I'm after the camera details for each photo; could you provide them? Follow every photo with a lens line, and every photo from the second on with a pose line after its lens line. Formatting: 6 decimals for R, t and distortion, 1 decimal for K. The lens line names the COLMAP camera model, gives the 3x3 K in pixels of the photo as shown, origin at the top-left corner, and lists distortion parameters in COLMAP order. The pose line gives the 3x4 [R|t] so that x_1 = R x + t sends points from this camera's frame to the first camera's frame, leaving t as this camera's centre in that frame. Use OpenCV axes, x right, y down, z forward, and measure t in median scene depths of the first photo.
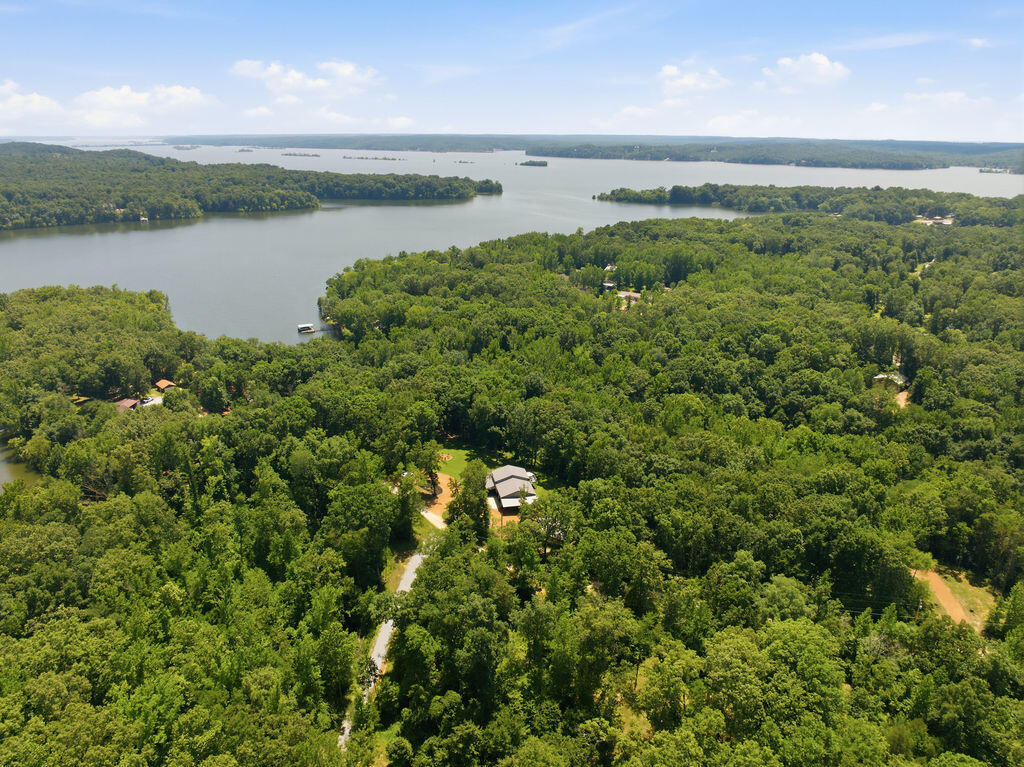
lens RADIAL K [[723.9, 0, 509.8], [0, 723.9, 379.2], [0, 0, 1]] dist [-0.030861, 0.002002]
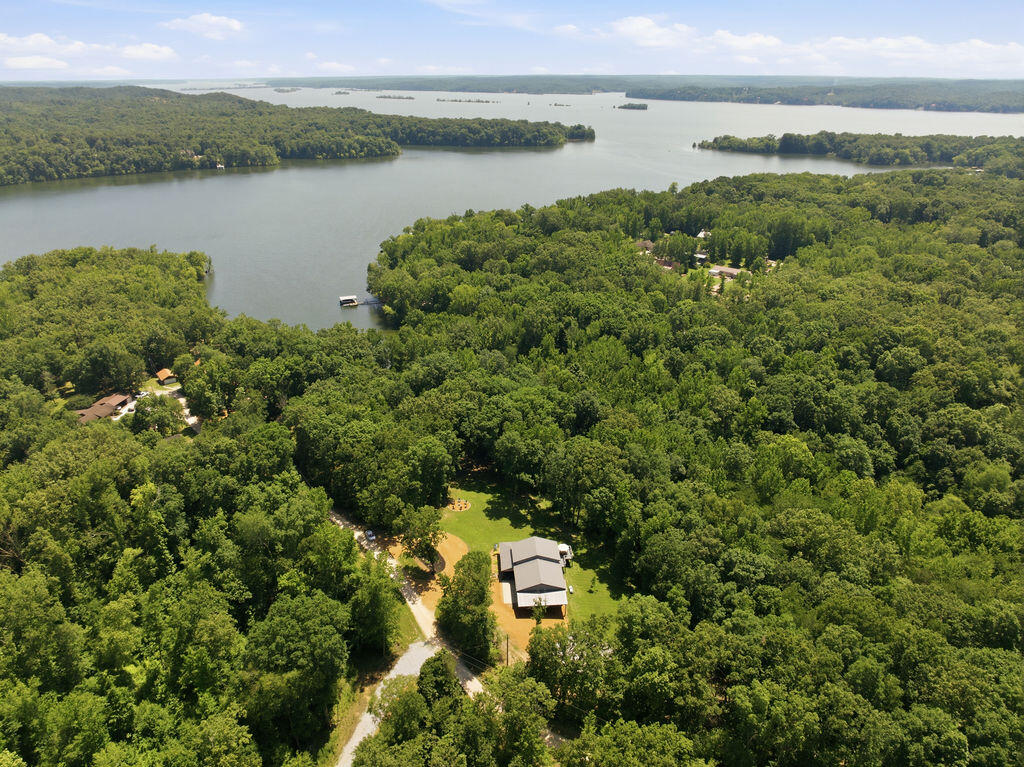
lens RADIAL K [[722.7, 0, 512.0], [0, 722.7, 383.5], [0, 0, 1]] dist [-0.041069, 0.008809]
pose [[0.991827, 0.044838, -0.119450, 0.026420], [-0.035316, 0.996114, 0.080680, -0.045216], [0.122603, -0.075803, 0.989557, 0.130303]]
